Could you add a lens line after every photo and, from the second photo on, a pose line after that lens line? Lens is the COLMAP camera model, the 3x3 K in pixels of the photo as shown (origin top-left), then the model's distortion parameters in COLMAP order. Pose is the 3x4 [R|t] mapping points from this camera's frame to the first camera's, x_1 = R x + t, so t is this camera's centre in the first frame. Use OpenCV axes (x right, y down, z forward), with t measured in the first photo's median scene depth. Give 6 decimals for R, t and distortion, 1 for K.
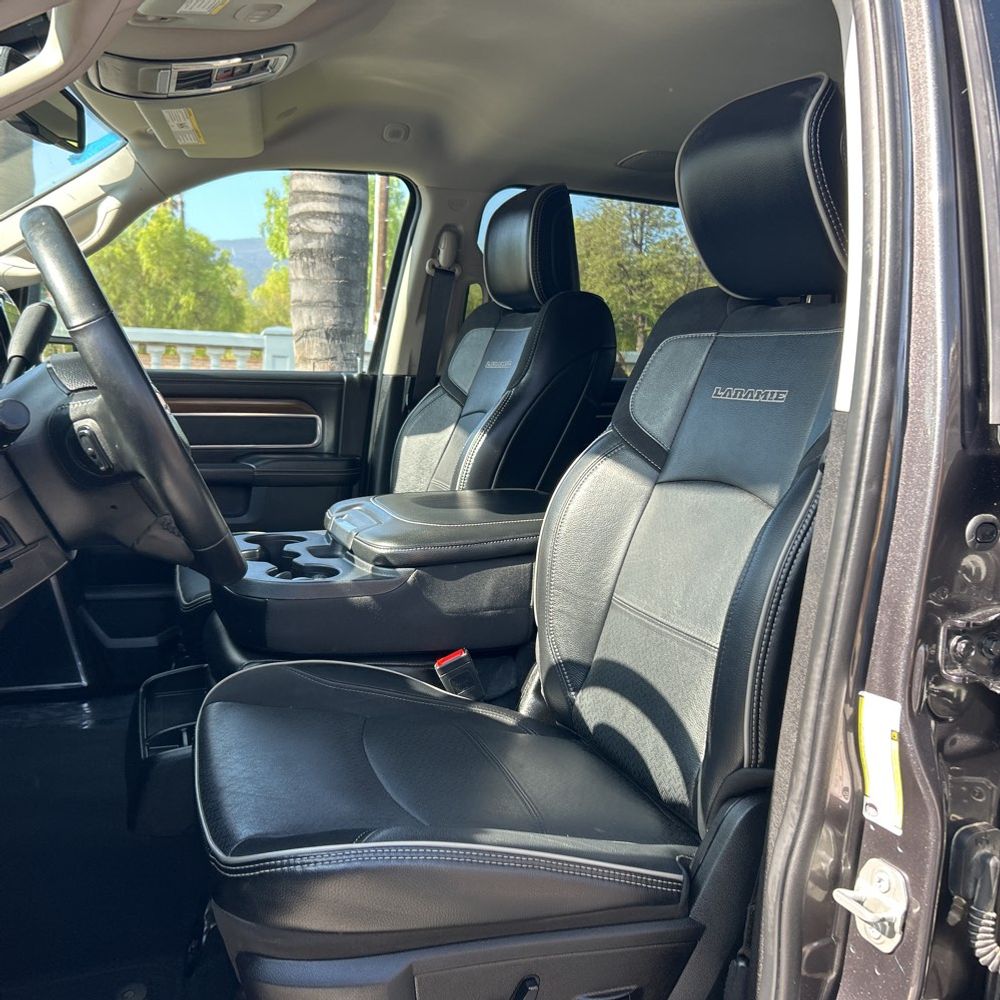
lens RADIAL K [[1005.6, 0, 500.0], [0, 1005.6, 500.0], [0, 0, 1]] dist [0.023765, -0.017350]
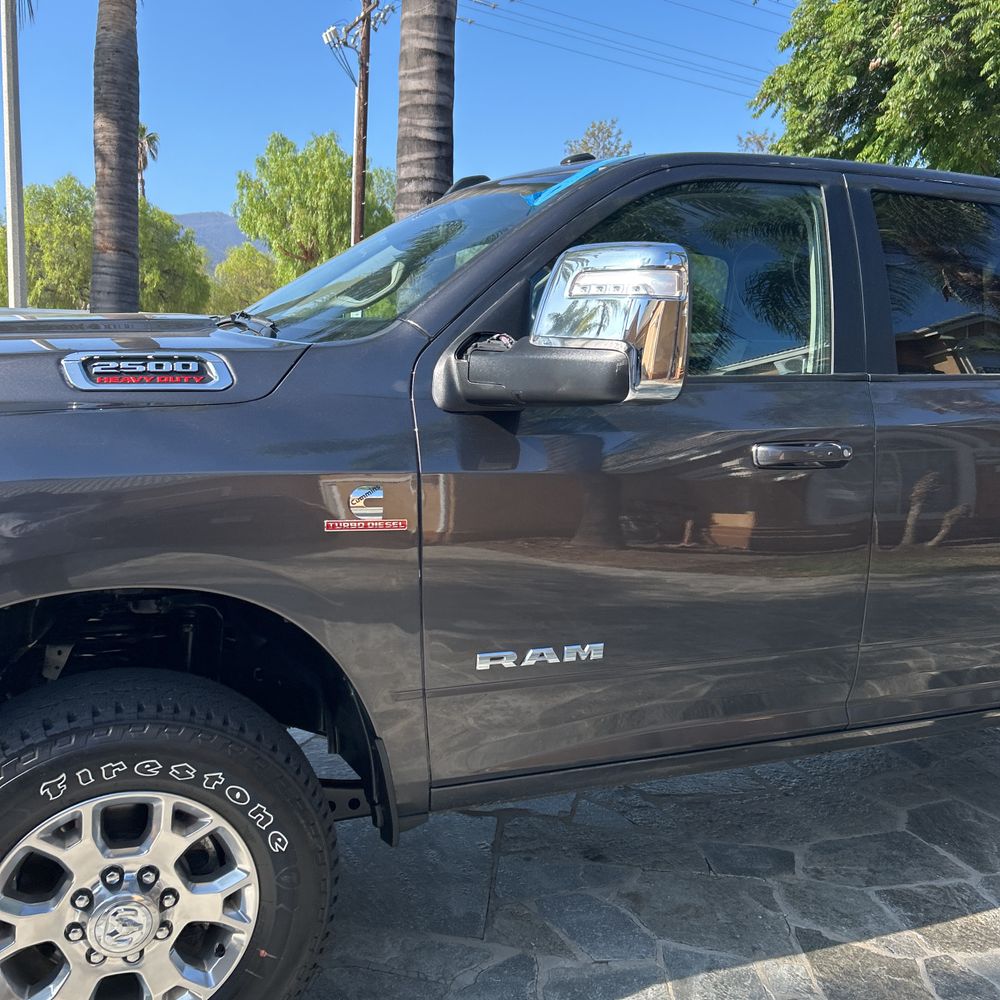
lens RADIAL K [[1009.1, 0, 473.8], [0, 1009.1, 480.8], [0, 0, 1]] dist [0.020374, -0.030195]
pose [[0.999811, -0.010103, 0.016637, -0.008268], [0.010008, 0.999933, 0.005754, 0.002373], [-0.016694, -0.005587, 0.999845, -0.023076]]
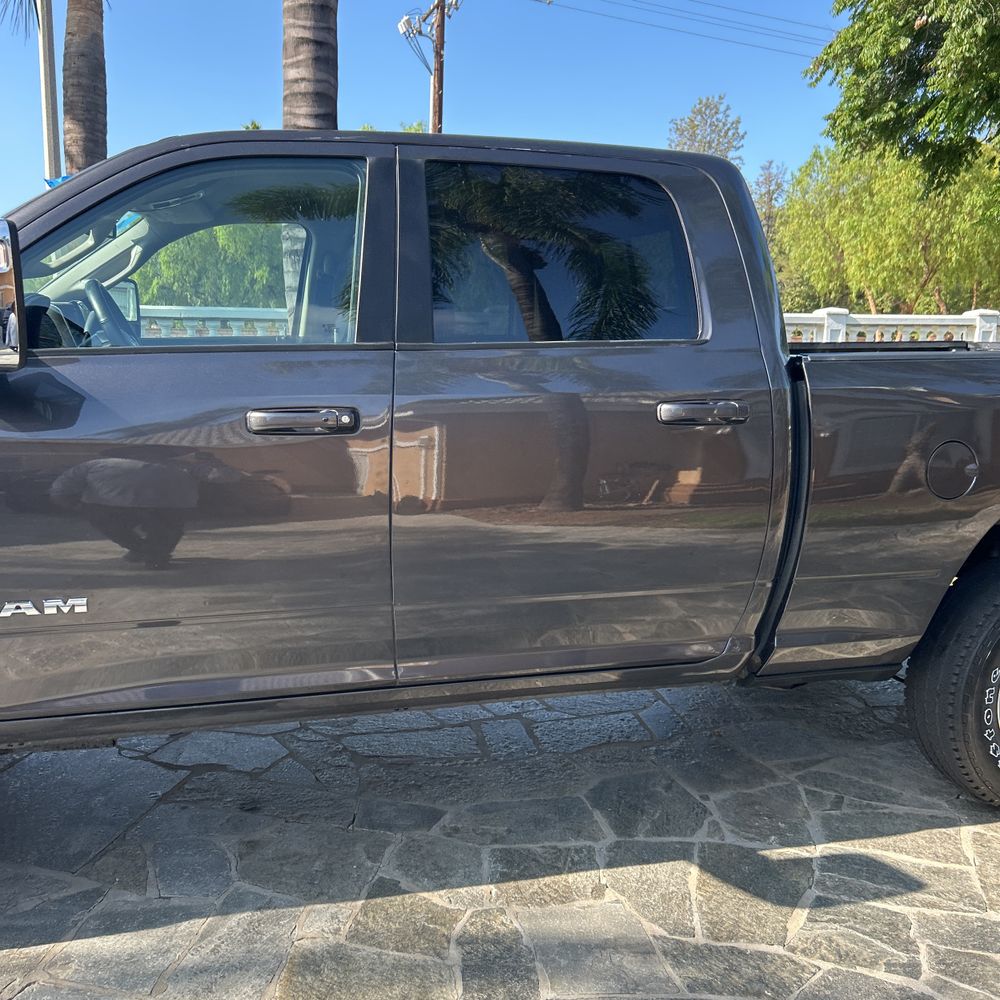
lens RADIAL K [[1012.3, 0, 472.6], [0, 1012.3, 493.7], [0, 0, 1]] dist [0.014151, -0.003997]
pose [[0.994447, -0.013539, -0.104362, 0.012320], [0.016426, 0.999504, 0.026856, 0.003482], [0.103947, -0.028421, 0.994177, -0.023871]]
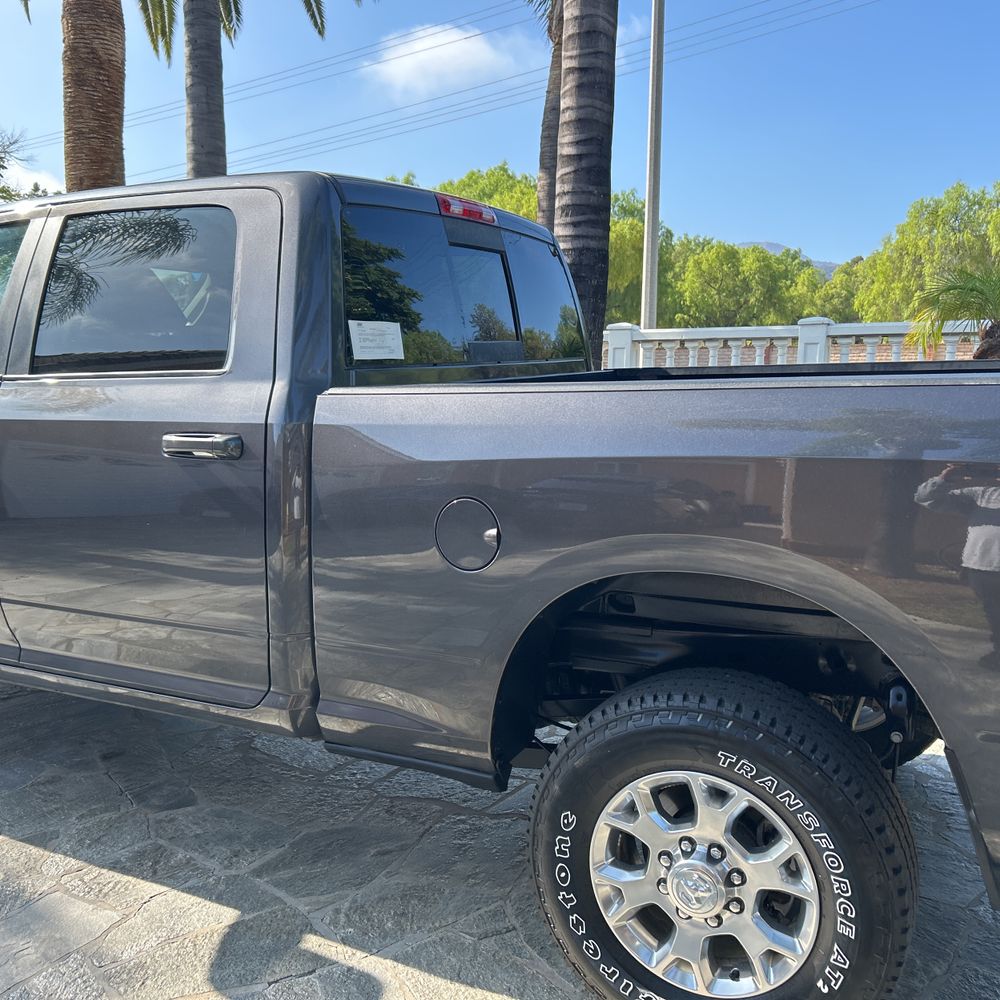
lens RADIAL K [[1005.6, 0, 500.0], [0, 1005.6, 500.0], [0, 0, 1]] dist [0.023765, -0.017350]
pose [[0.680929, 0.056330, -0.730180, 0.051275], [-0.049884, 0.998289, 0.030494, 0.001853], [0.730649, 0.015661, 0.682574, -0.002059]]
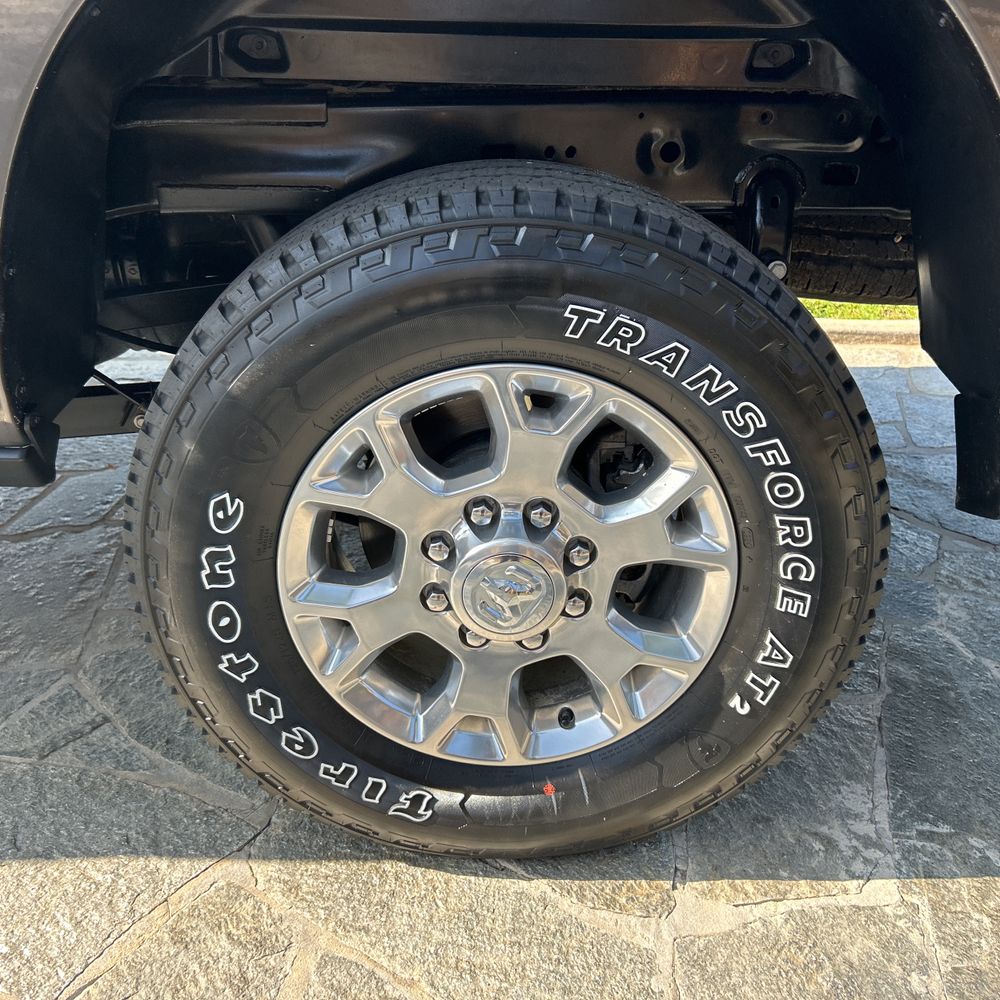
lens RADIAL K [[1022.9, 0, 487.1], [0, 1022.9, 488.4], [0, 0, 1]] dist [0.075435, -0.123524]
pose [[0.941671, 0.121711, -0.313755, 0.038323], [-0.020463, 0.951293, 0.307609, 0.007812], [0.335913, -0.283246, 0.898295, 0.009356]]
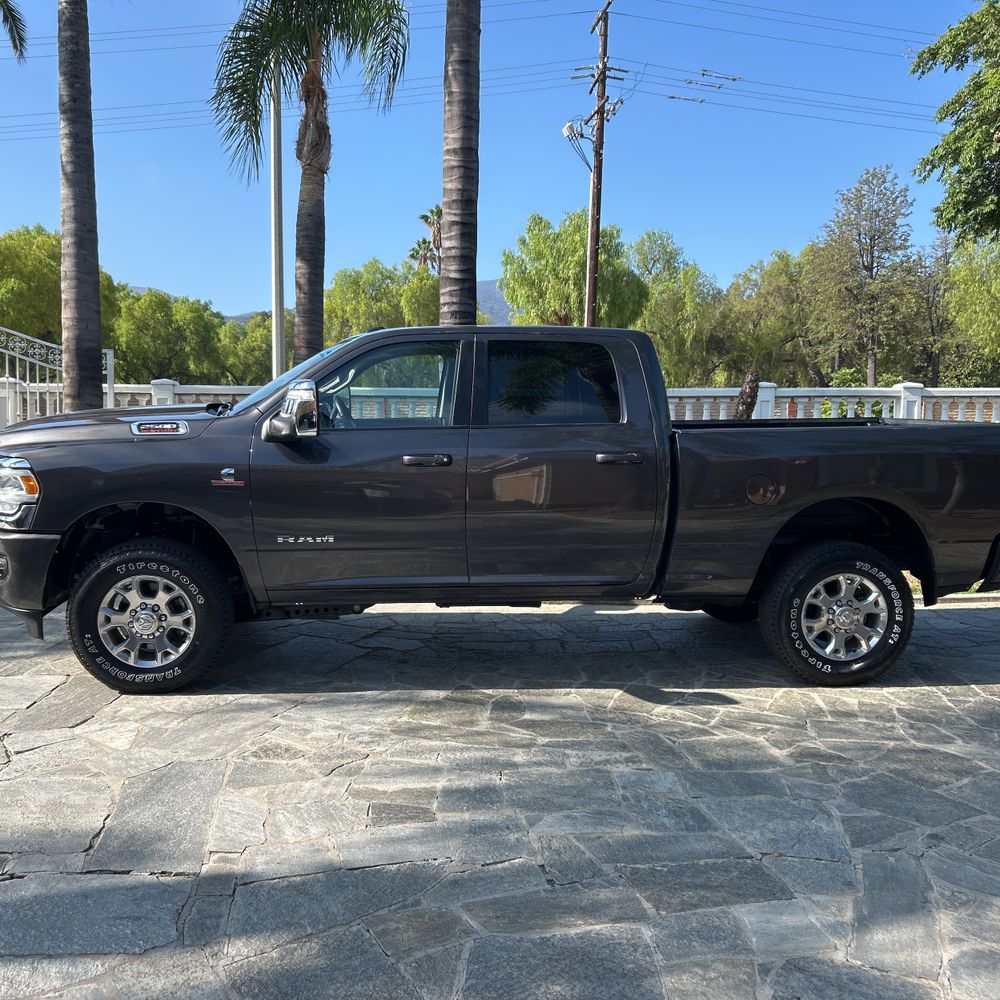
lens RADIAL K [[990.0, 0, 472.9], [0, 990.0, 500.4], [0, 0, 1]] dist [0.059433, -0.089925]
pose [[0.962573, -0.005479, -0.270966, 0.026871], [-0.002240, 0.999601, -0.028168, 0.007025], [0.271012, 0.027721, 0.962177, -0.061941]]
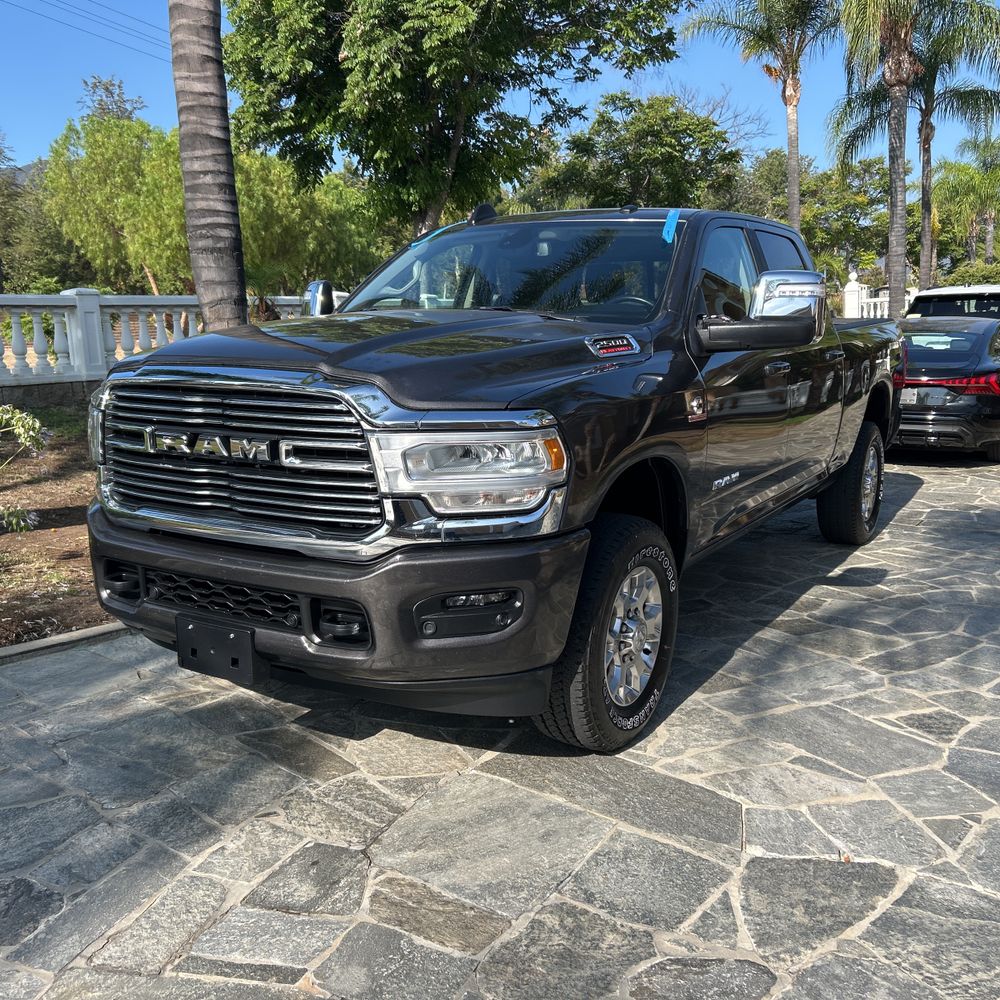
lens RADIAL K [[1005.6, 0, 500.0], [0, 1005.6, 500.0], [0, 0, 1]] dist [0.023765, -0.017350]
pose [[0.790435, -0.155173, 0.592565, -0.051687], [0.112220, 0.987692, 0.108951, 0.000993], [-0.602178, -0.019621, 0.798121, -0.032214]]
